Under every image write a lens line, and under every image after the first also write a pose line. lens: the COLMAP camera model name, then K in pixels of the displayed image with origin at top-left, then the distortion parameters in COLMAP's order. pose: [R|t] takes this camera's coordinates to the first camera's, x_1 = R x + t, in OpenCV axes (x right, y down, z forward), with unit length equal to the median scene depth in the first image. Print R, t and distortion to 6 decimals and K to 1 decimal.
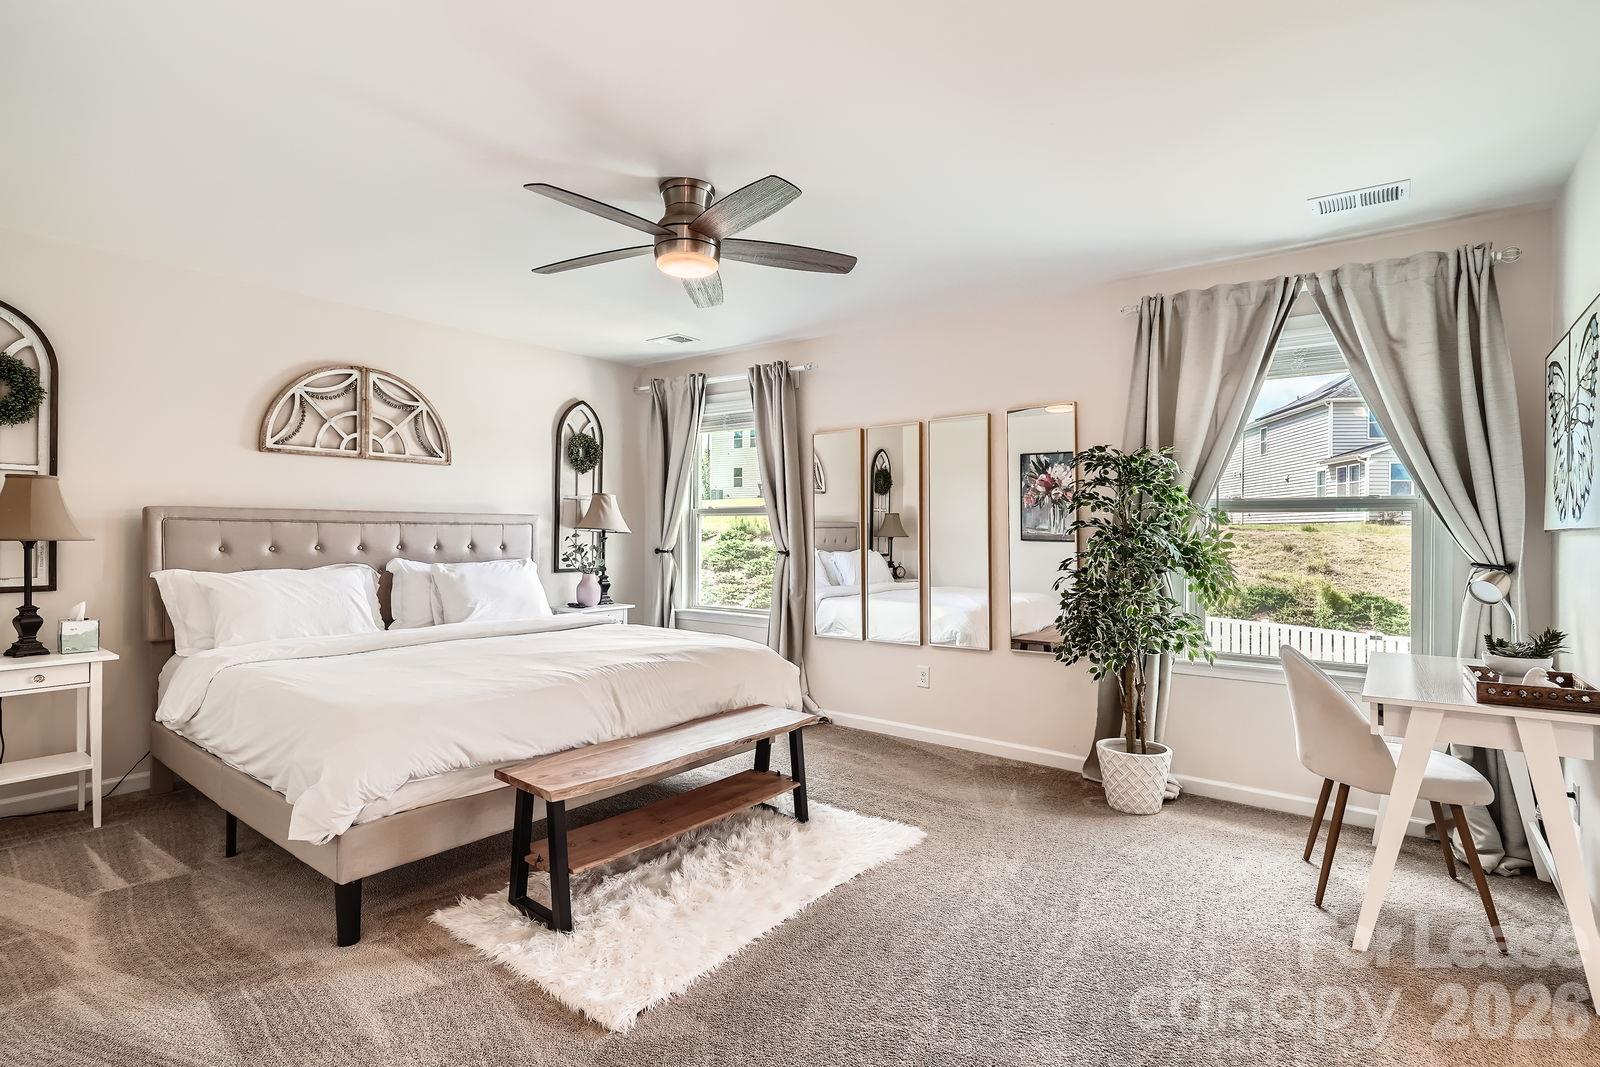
lens RADIAL K [[775.1, 0, 794.1], [0, 775.1, 533.1], [0, 0, 1]] dist [0.004832, -0.004719]
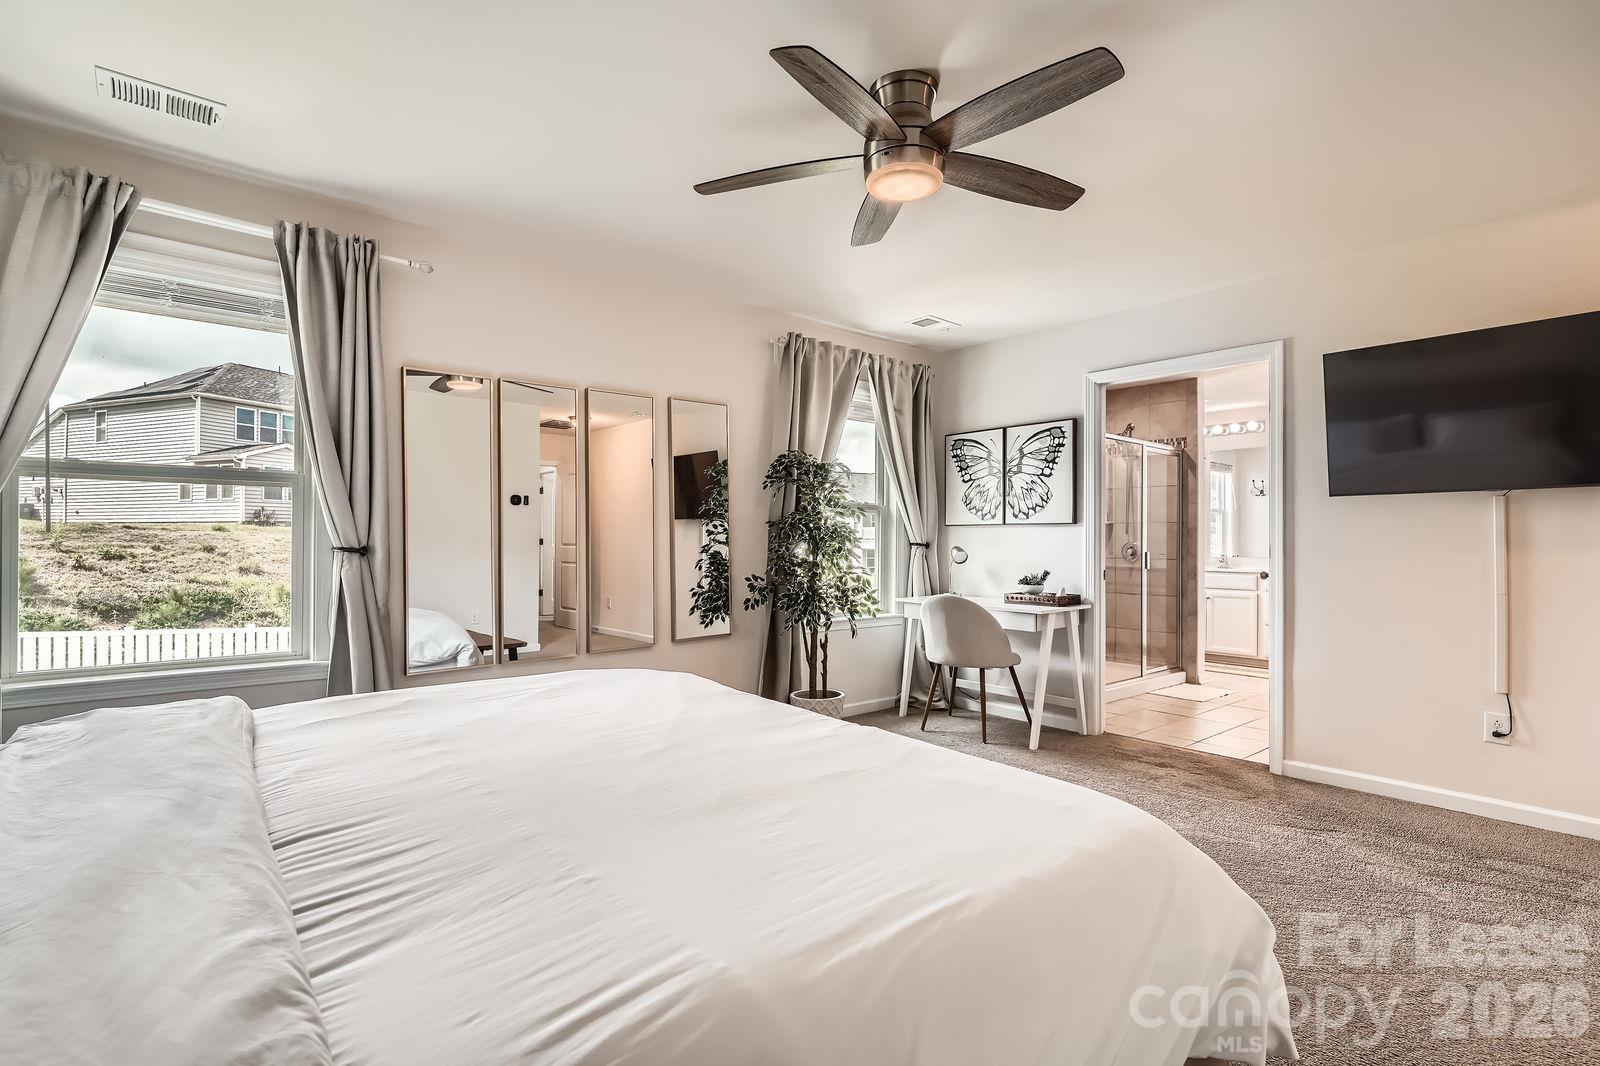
lens RADIAL K [[775.1, 0, 794.2], [0, 775.1, 537.5], [0, 0, 1]] dist [0.004832, -0.004719]
pose [[0.206887, -0.000479, 0.978365, -0.135195], [-0.002049, 0.999997, 0.000923, 0.003679], [-0.978363, -0.002196, 0.206885, 0.133338]]
